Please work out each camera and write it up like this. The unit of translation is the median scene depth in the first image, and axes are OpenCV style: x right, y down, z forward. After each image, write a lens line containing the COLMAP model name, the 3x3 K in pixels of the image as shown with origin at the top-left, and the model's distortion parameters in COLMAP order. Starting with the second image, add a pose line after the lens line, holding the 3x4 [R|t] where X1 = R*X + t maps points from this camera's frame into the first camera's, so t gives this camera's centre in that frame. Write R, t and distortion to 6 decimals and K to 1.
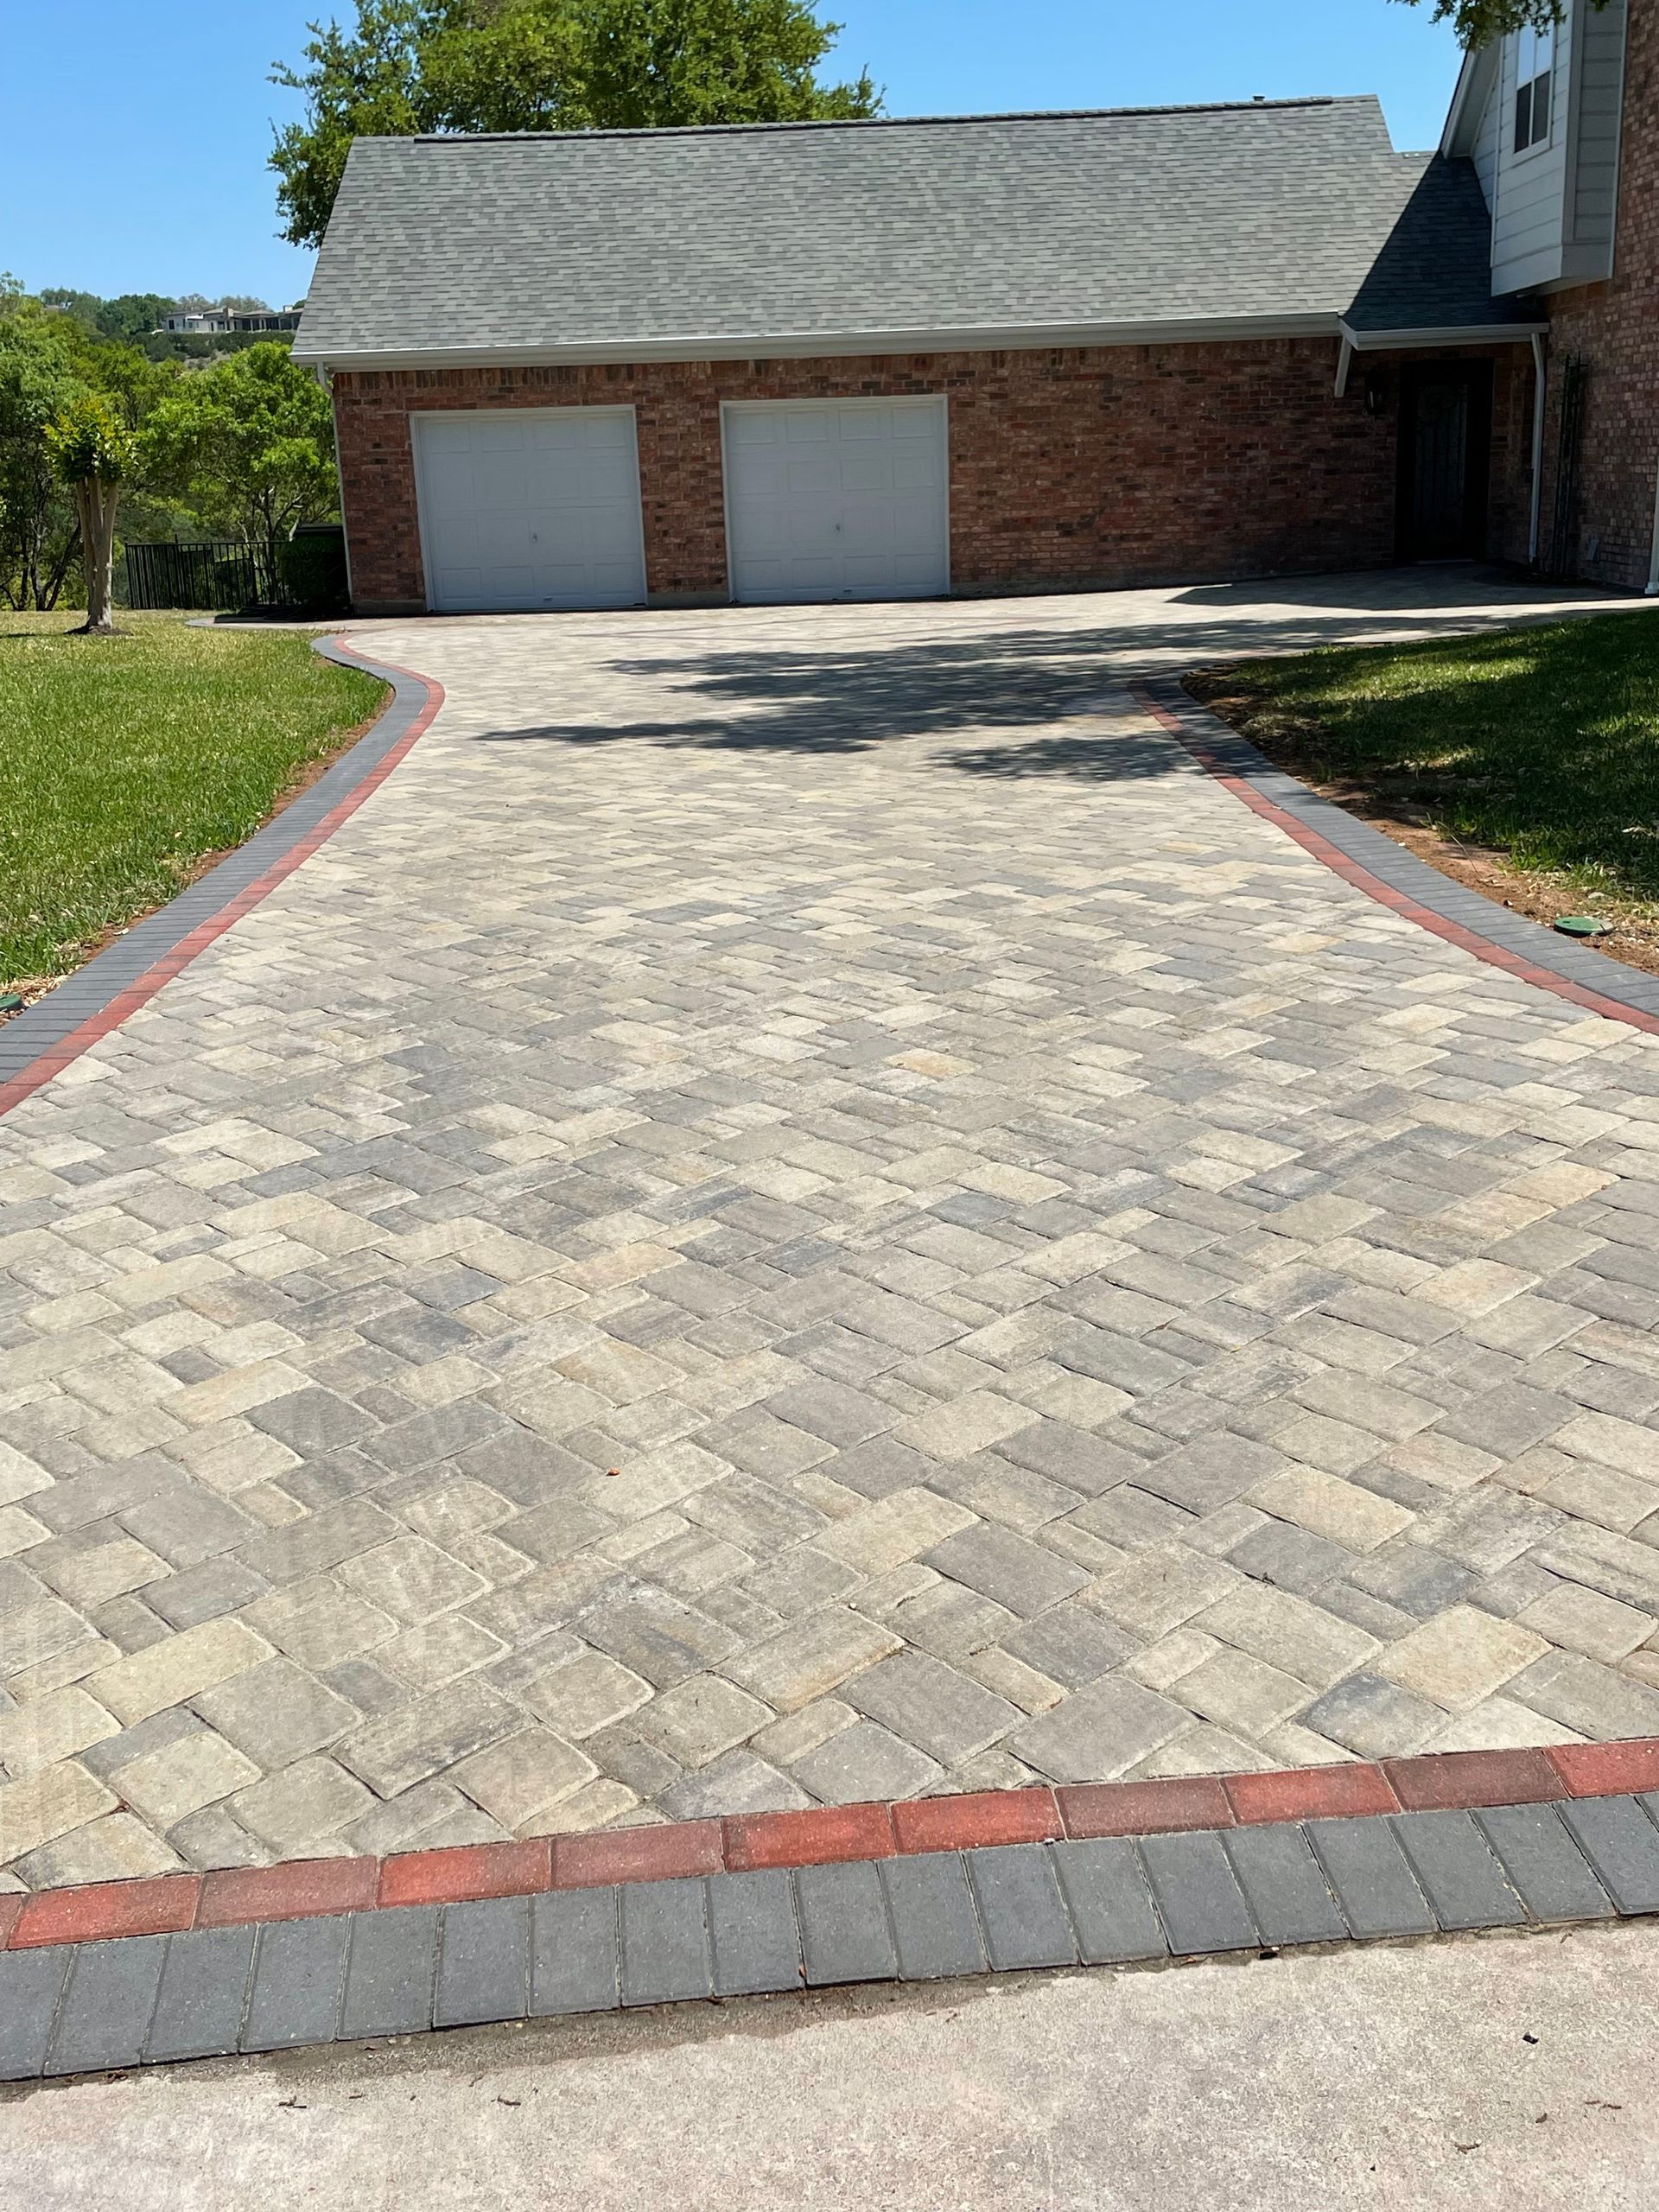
lens RADIAL K [[2354.2, 0, 829.5], [0, 2354.2, 1106.0], [0, 0, 1]] dist [0.116462, -0.167070]
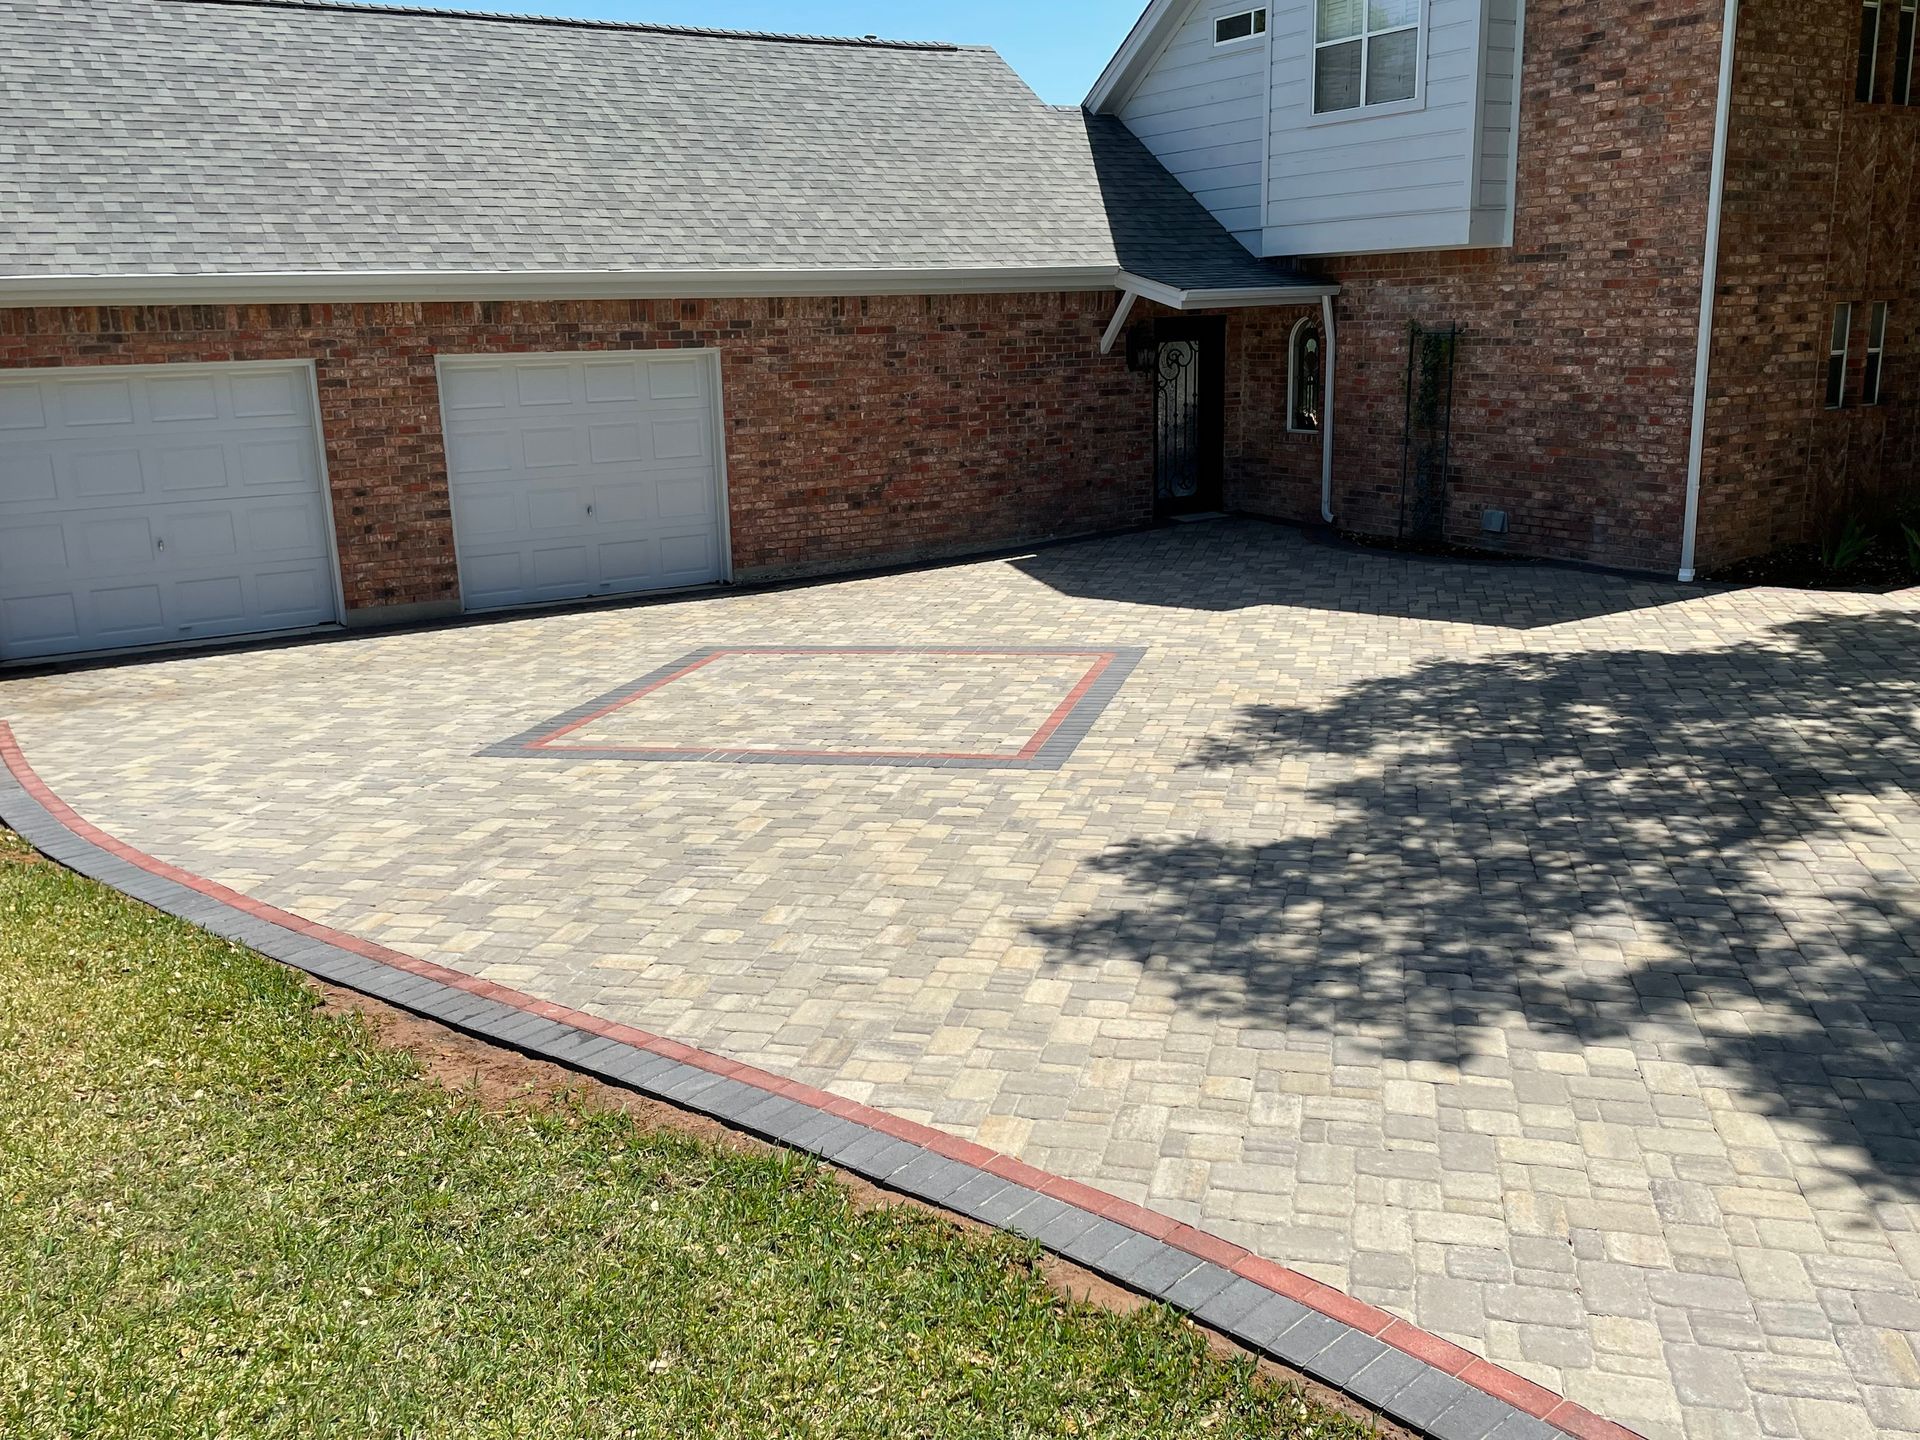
lens RADIAL K [[1640.8, 0, 960.0], [0, 1640.8, 720.0], [0, 0, 1]] dist [0.095453, -0.109778]
pose [[0.837234, -0.121206, 0.533243, -0.200500], [0.141081, 0.989992, 0.003515, -0.161905], [-0.528333, 0.072288, 0.845955, 0.480760]]
